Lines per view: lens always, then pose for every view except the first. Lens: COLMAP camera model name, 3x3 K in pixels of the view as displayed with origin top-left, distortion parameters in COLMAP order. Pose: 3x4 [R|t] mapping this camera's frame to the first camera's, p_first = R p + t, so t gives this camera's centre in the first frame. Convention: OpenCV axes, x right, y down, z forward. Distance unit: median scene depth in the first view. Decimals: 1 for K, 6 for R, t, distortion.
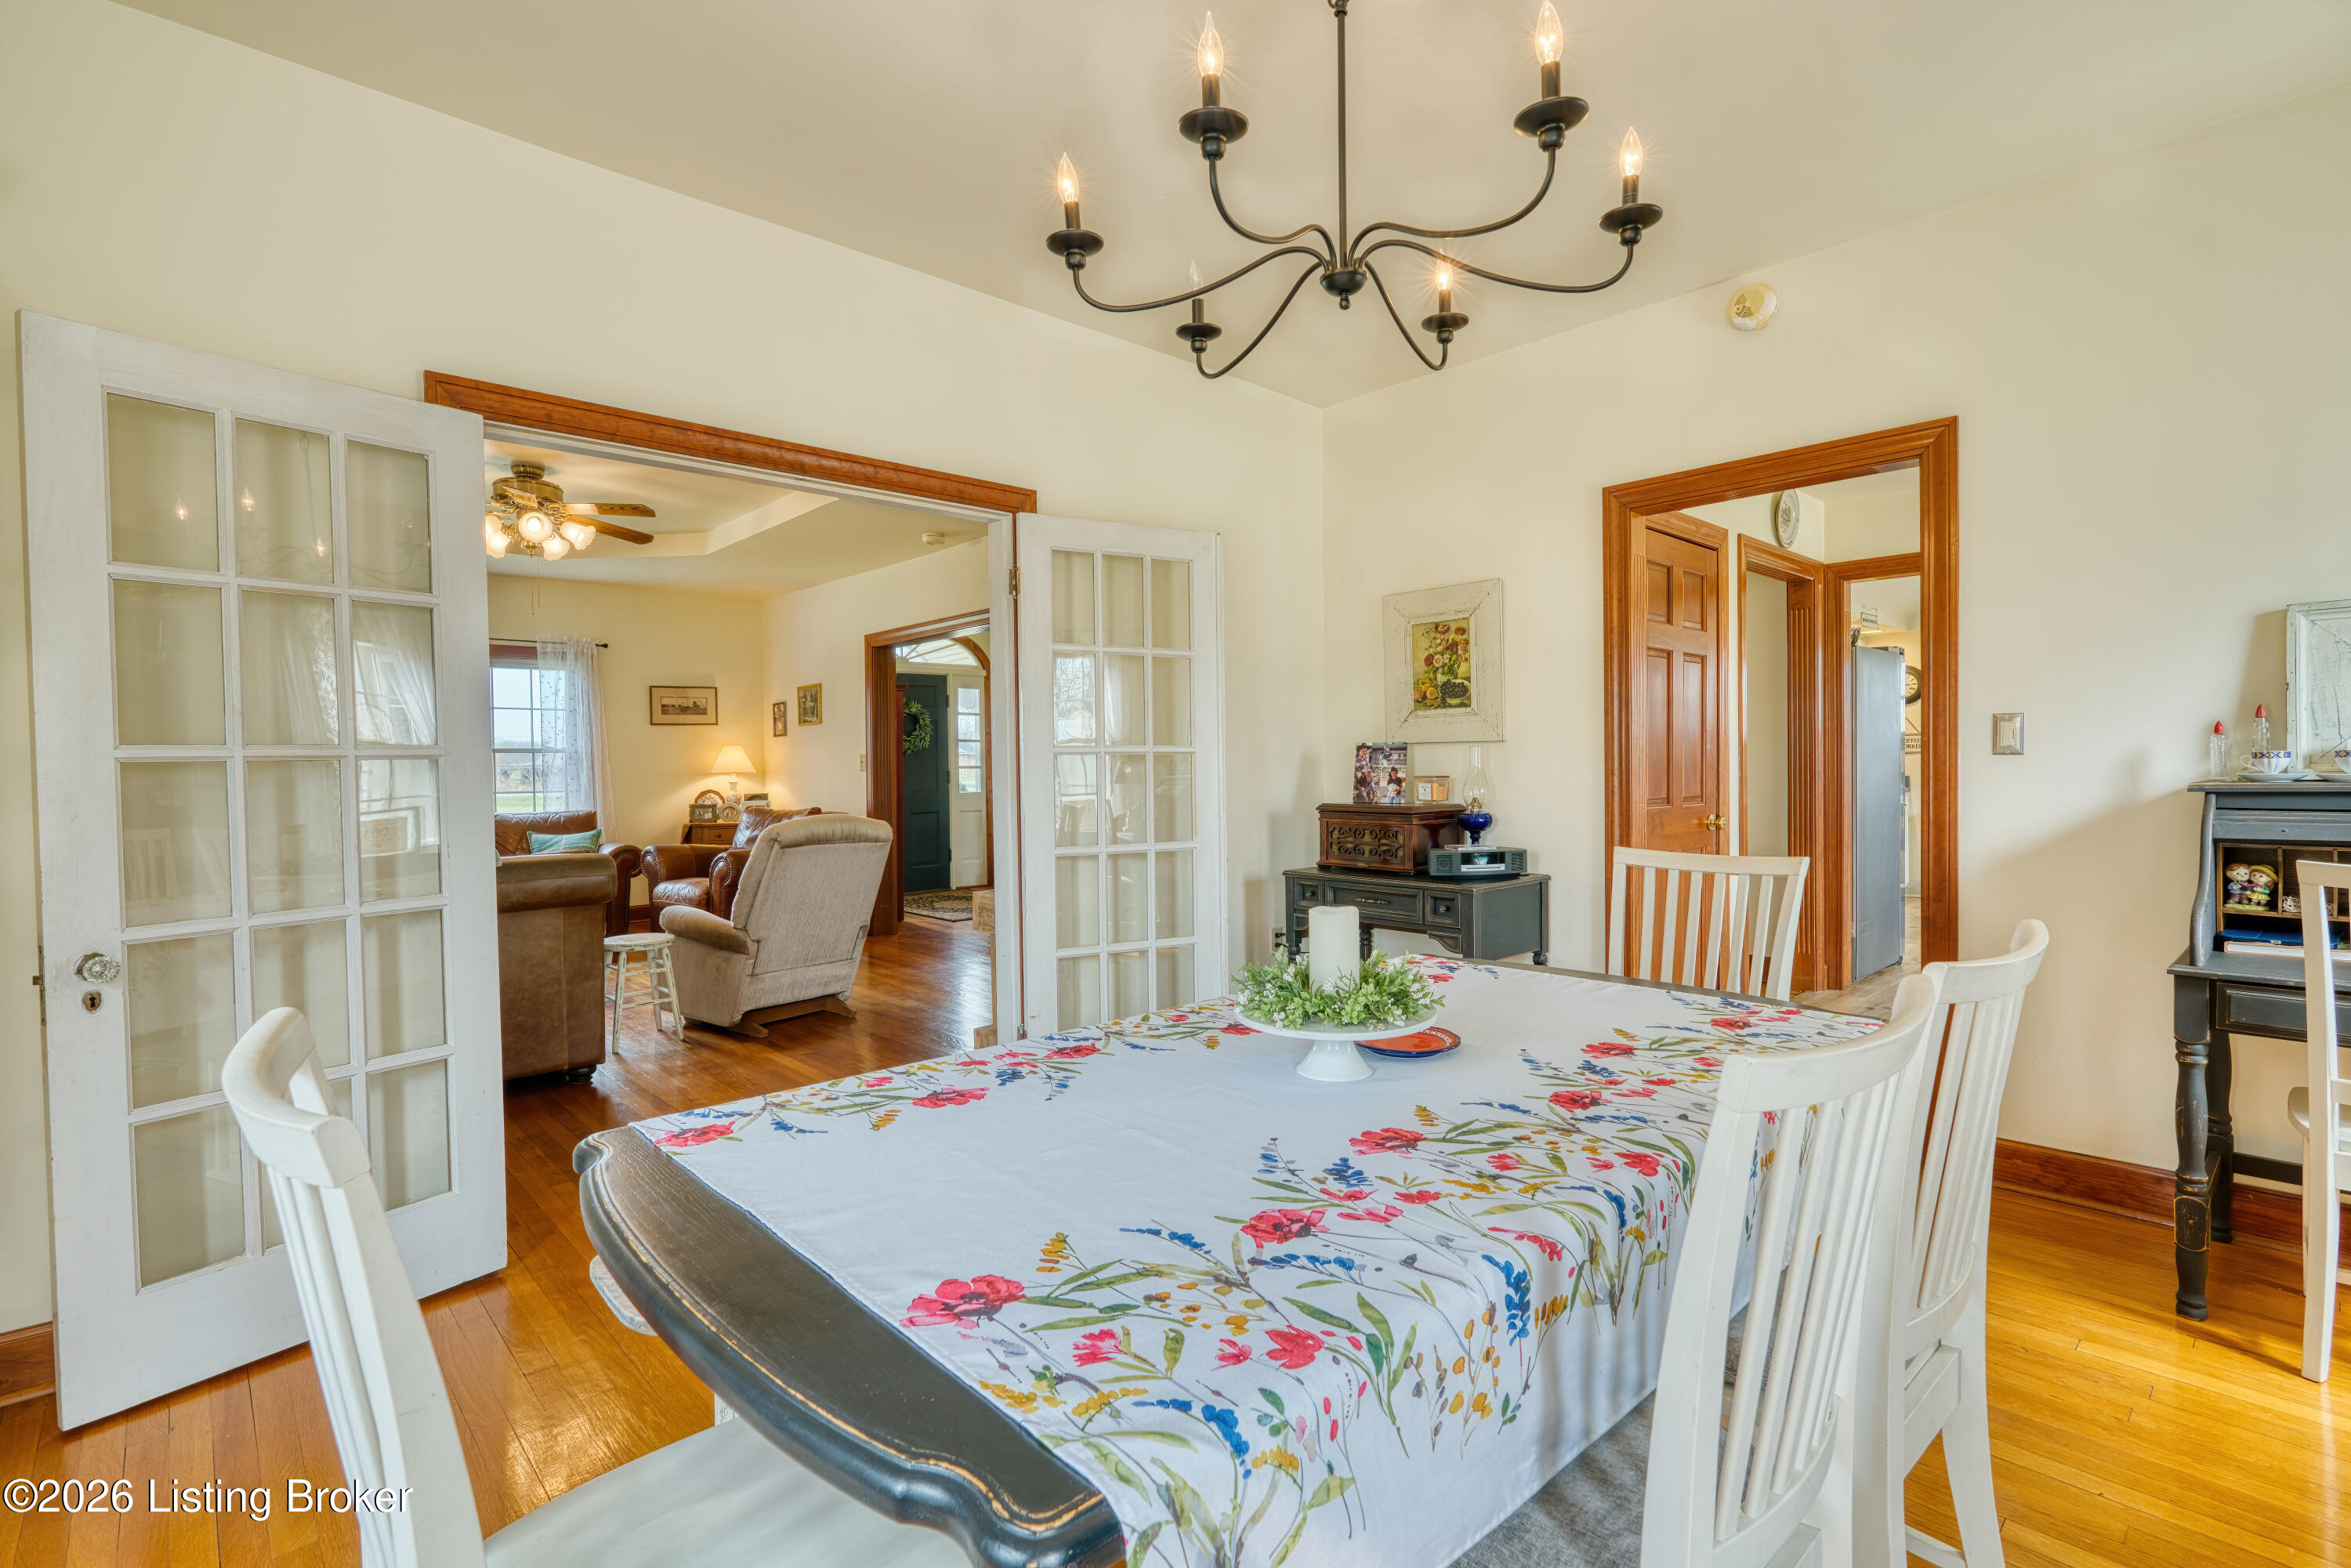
lens RADIAL K [[1078.6, 0, 1155.5], [0, 1078.6, 757.7], [0, 0, 1]] dist [-0.011332, 0.003566]
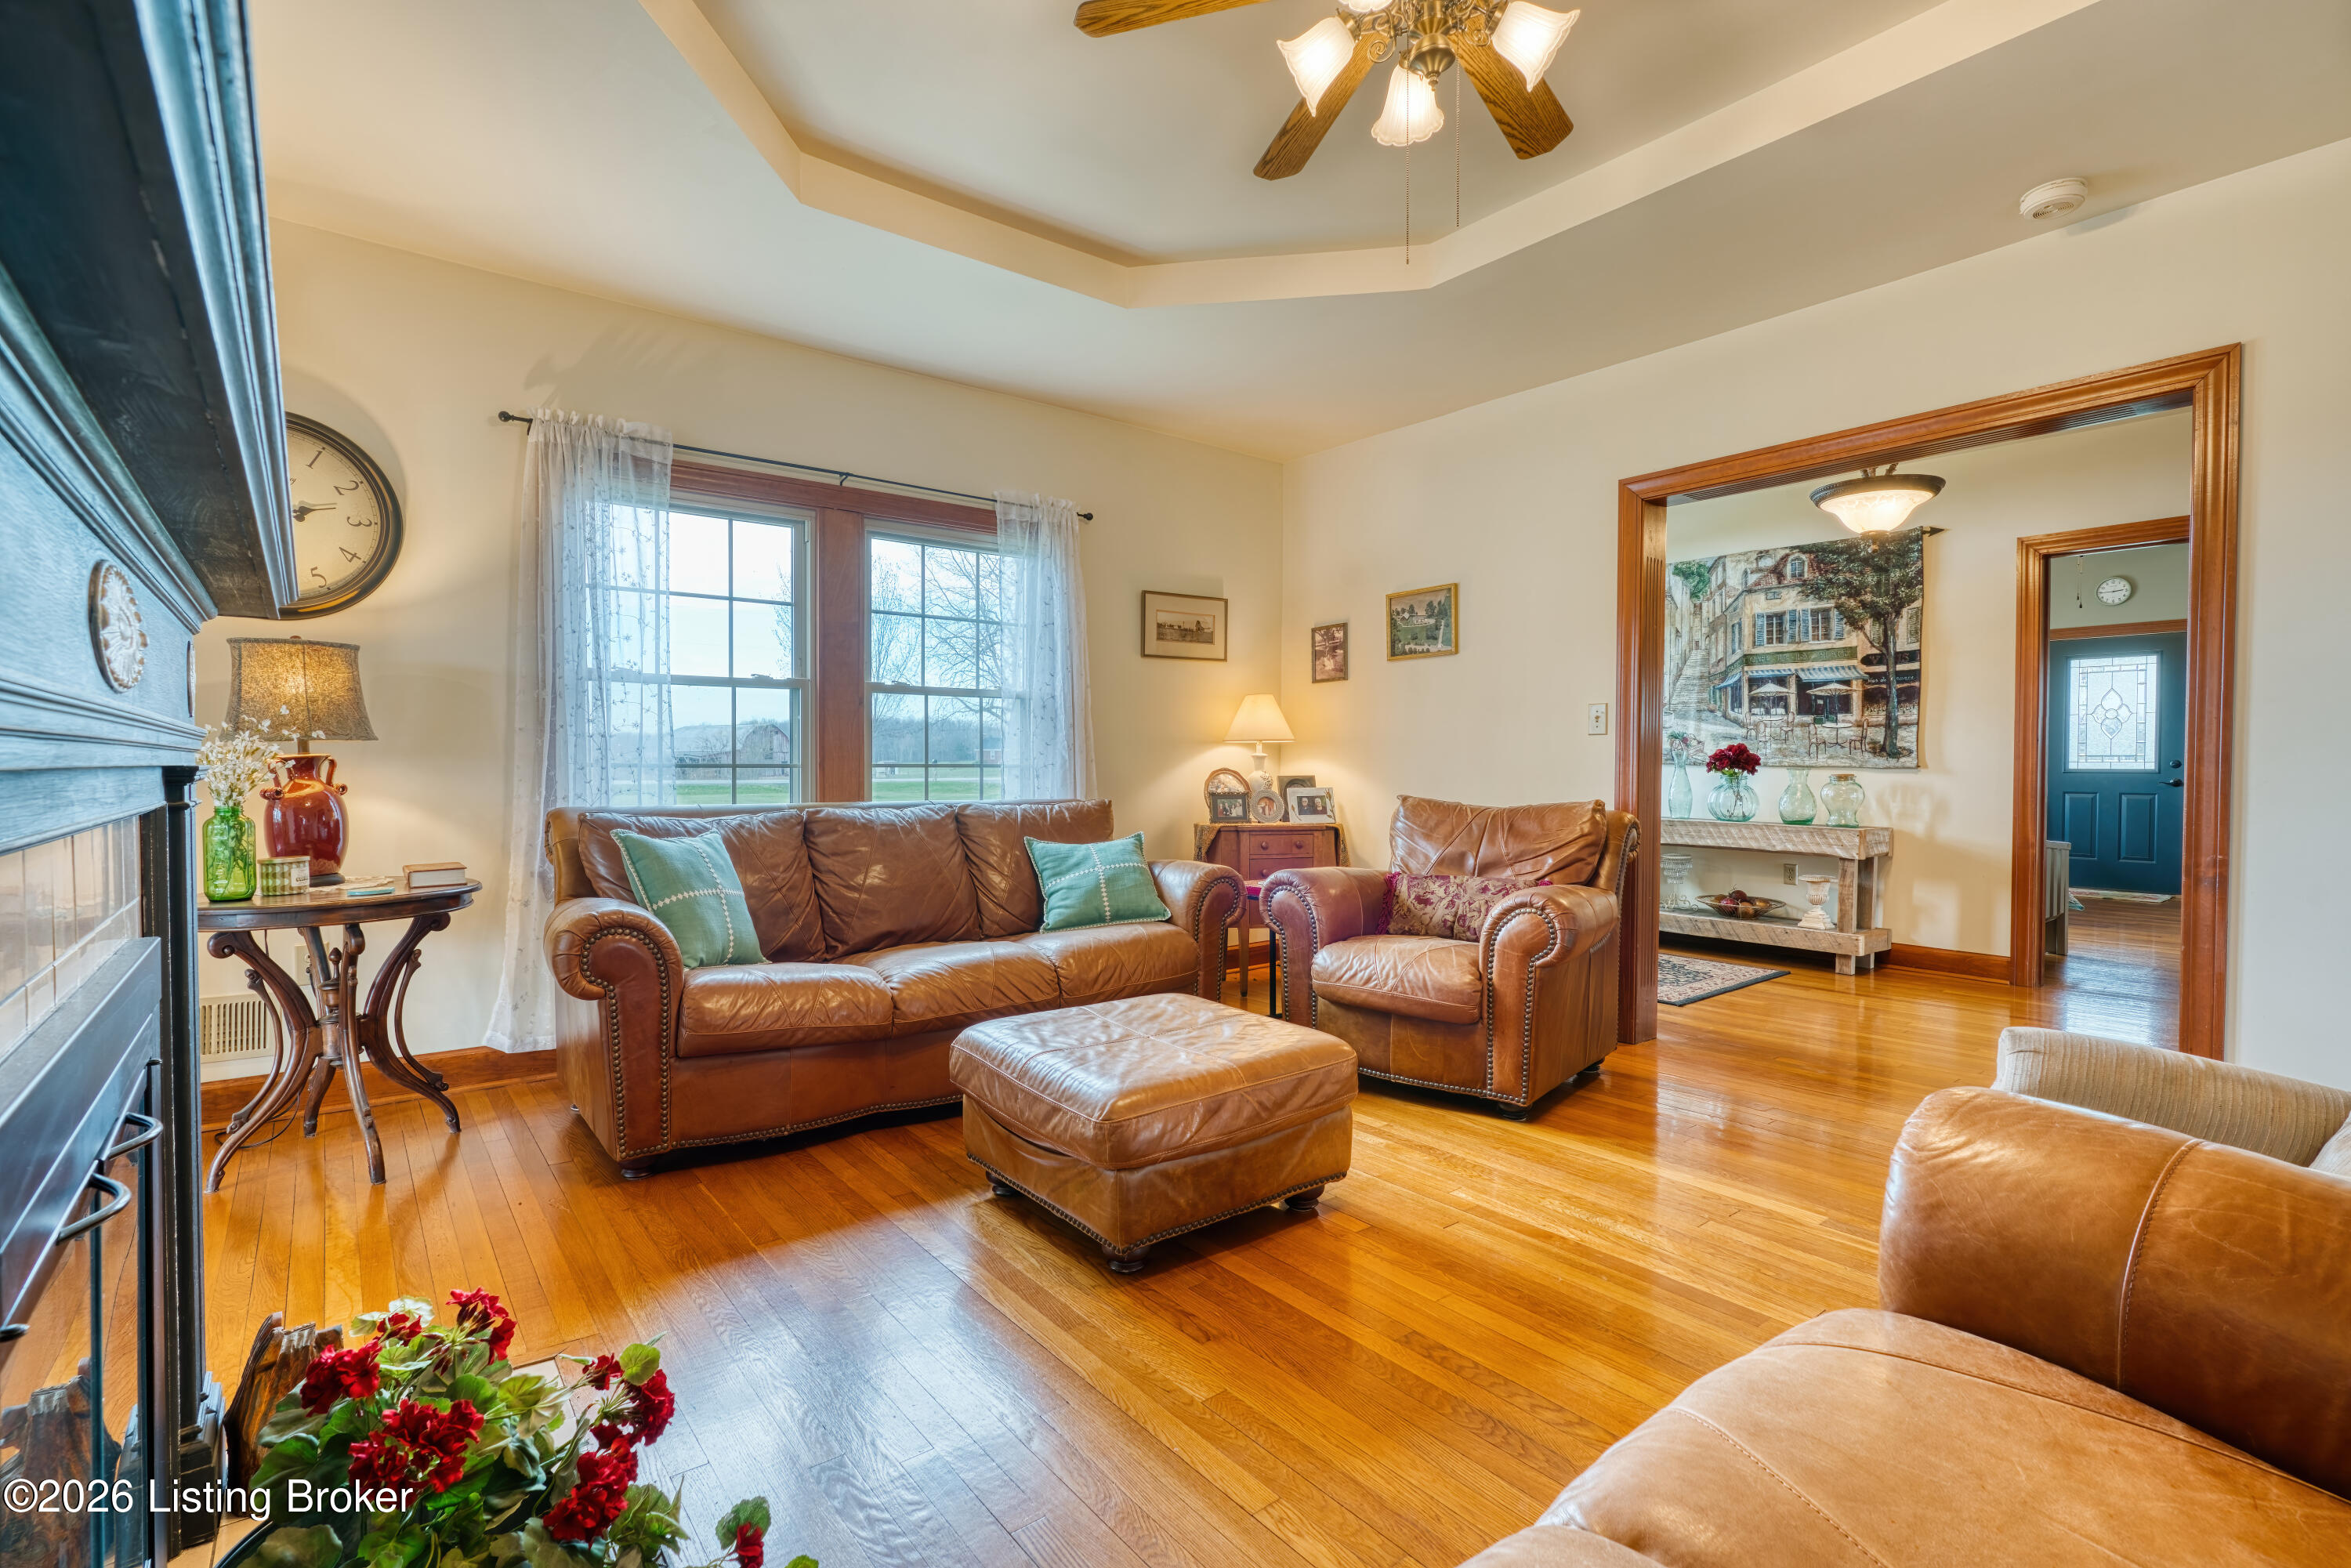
lens RADIAL K [[1078.6, 0, 1173.1], [0, 1078.6, 780.4], [0, 0, 1]] dist [-0.011332, 0.003566]
pose [[0.997902, 0.011649, -0.063687, -0.877518], [-0.010062, 0.999632, 0.025178, 0.046886], [0.063957, -0.024485, 0.997652, 0.870451]]
